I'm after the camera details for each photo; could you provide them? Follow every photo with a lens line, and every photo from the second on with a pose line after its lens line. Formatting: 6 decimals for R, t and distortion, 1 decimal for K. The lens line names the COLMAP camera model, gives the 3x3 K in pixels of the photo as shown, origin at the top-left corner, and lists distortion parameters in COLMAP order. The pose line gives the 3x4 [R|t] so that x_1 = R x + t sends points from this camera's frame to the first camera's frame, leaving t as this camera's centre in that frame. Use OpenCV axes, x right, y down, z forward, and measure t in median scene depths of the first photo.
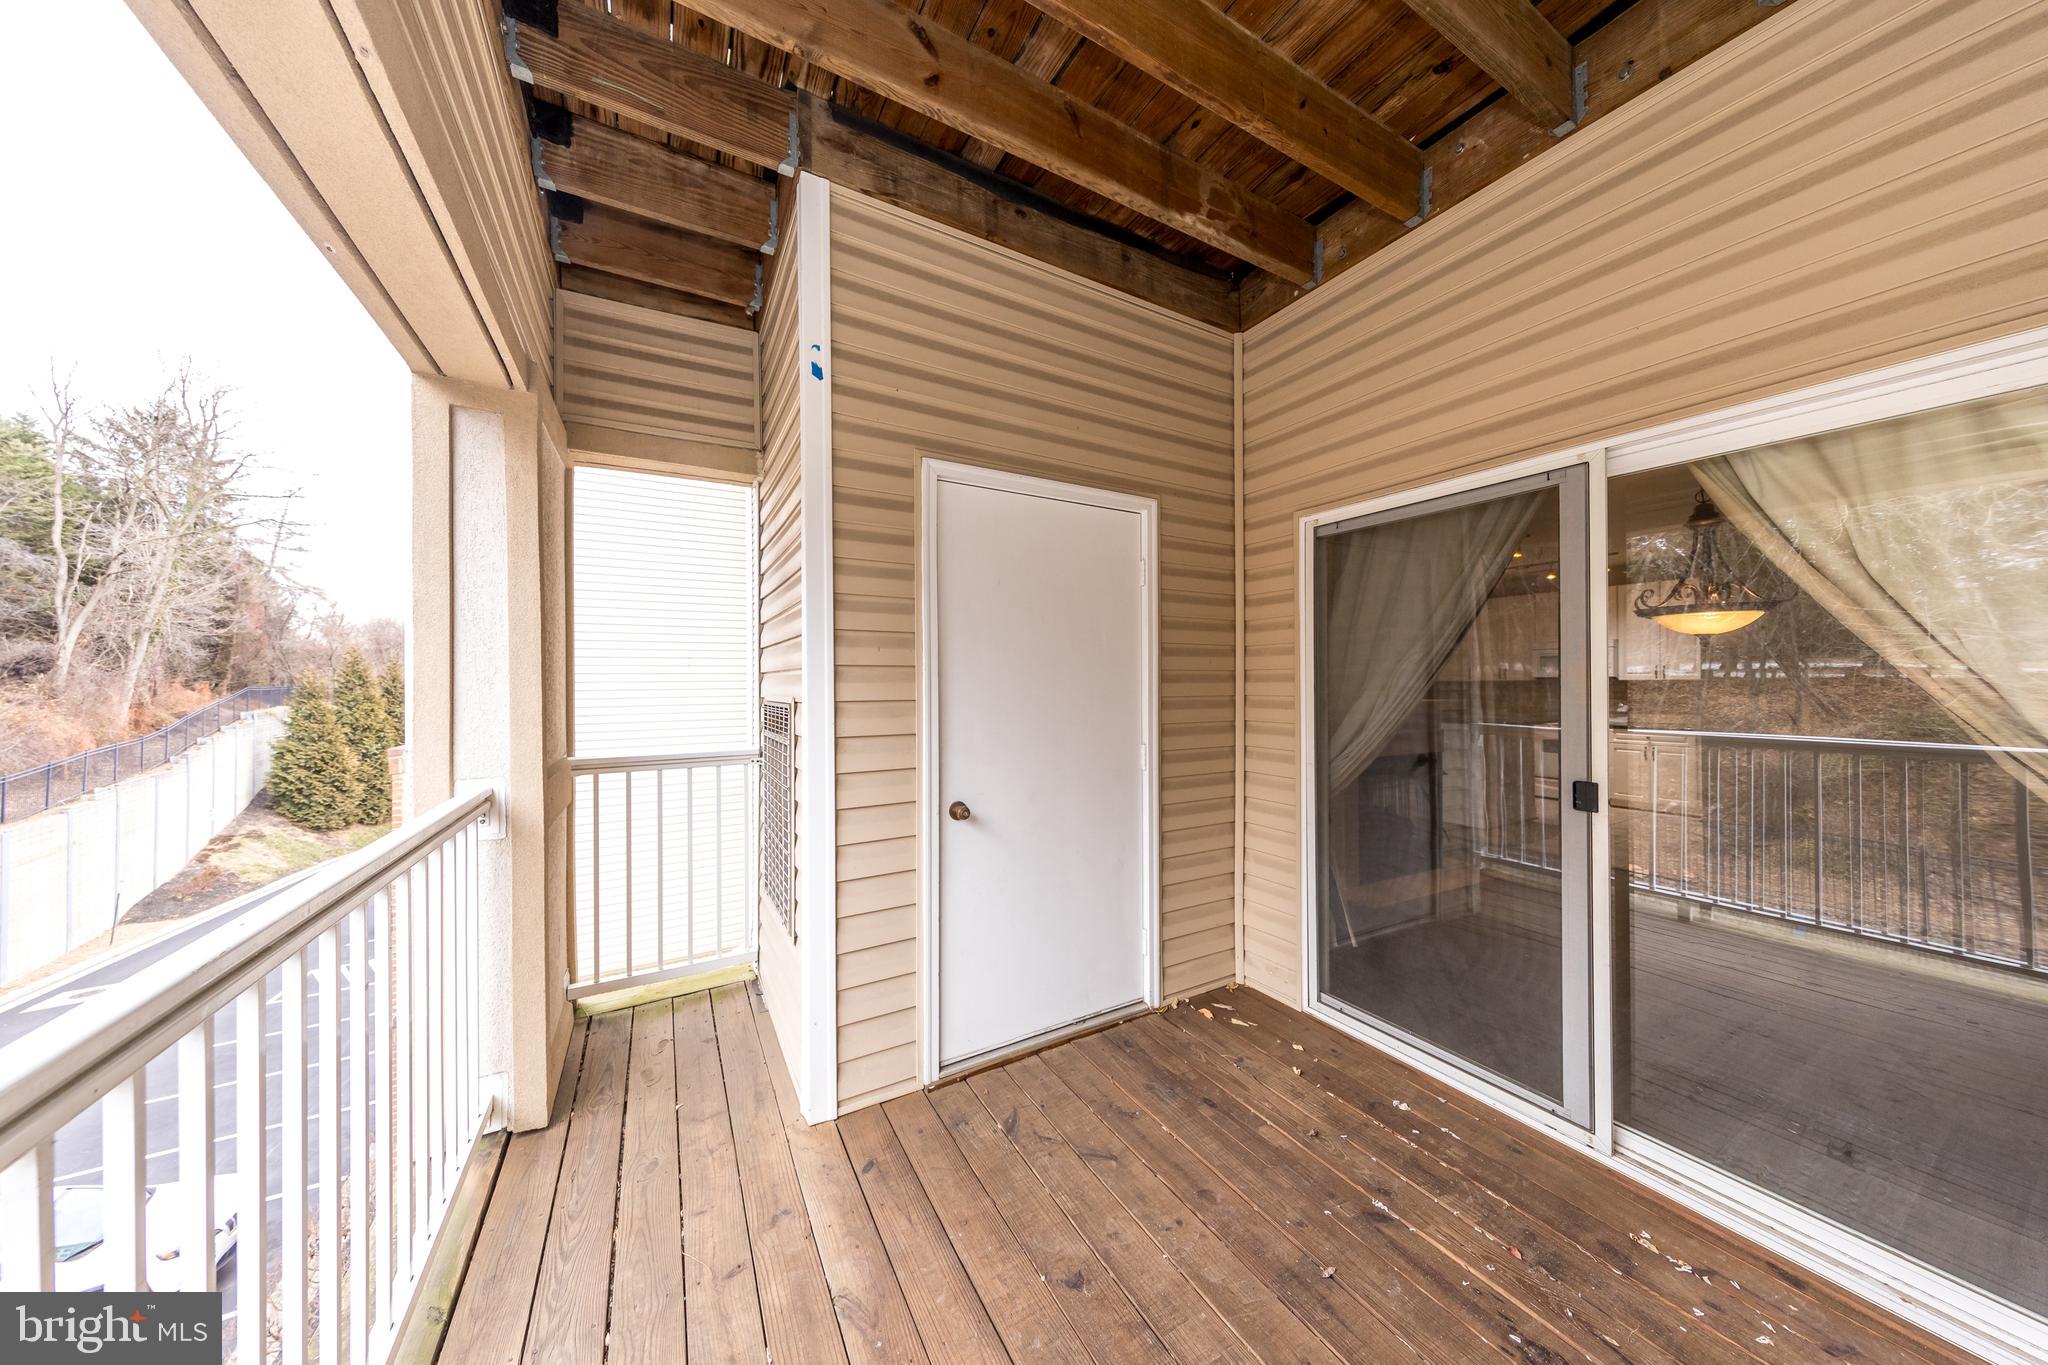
lens RADIAL K [[643.8, 0, 1016.8], [0, 643.8, 677.6], [0, 0, 1]] dist [0.005667, -0.004745]
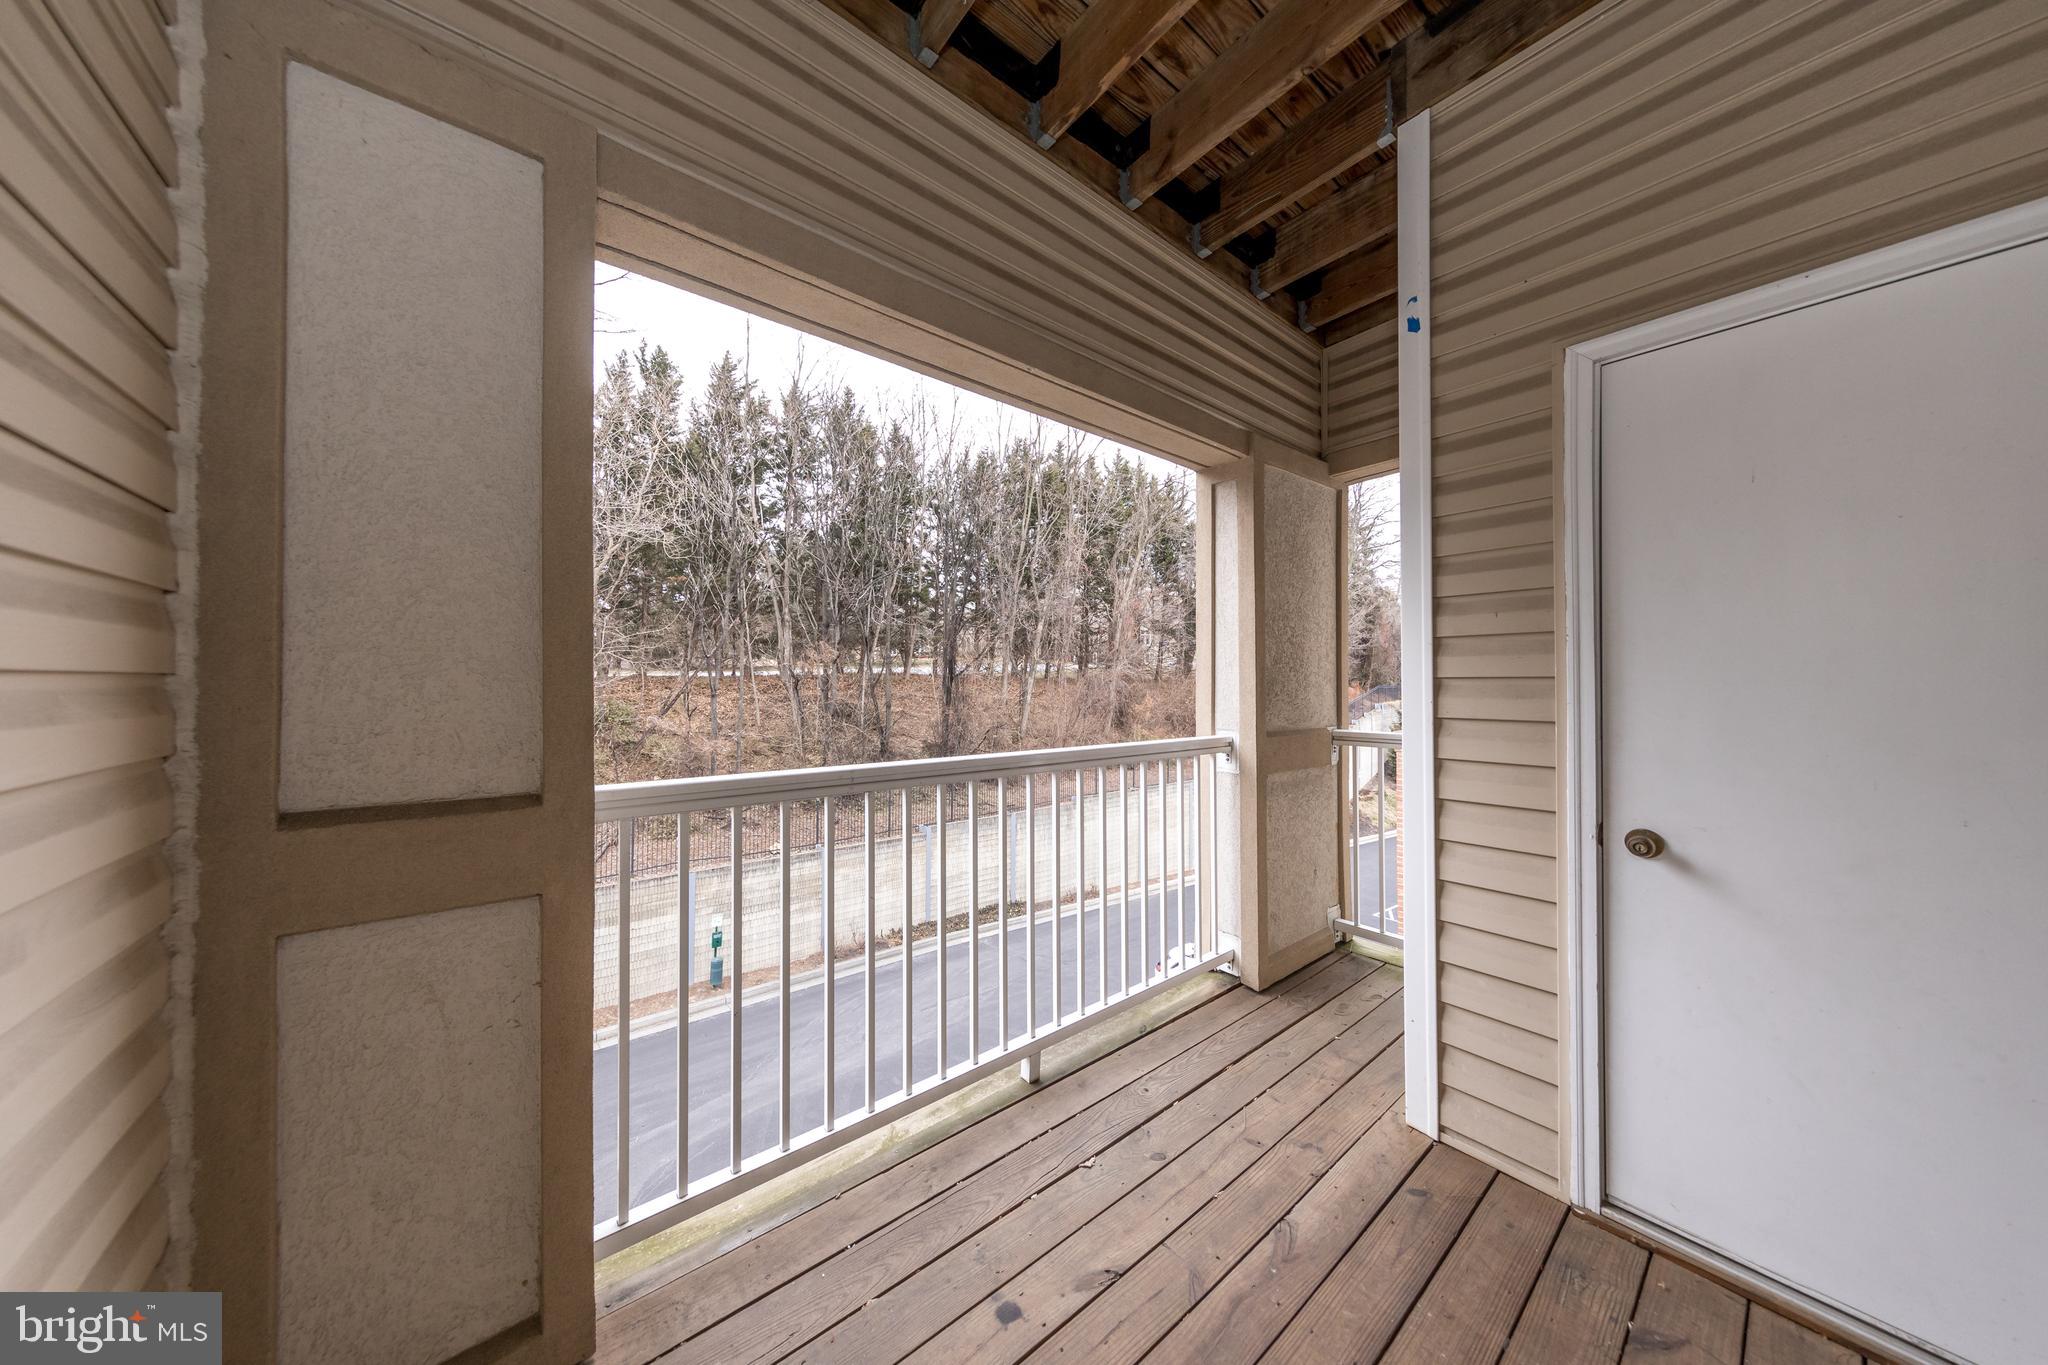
lens RADIAL K [[643.8, 0, 1016.8], [0, 643.8, 677.6], [0, 0, 1]] dist [0.005667, -0.004745]
pose [[0.150683, -0.006242, -0.988562, 0.518859], [0.003509, 0.999977, -0.005780, 0.040229], [0.988576, -0.002598, 0.150701, 0.282760]]
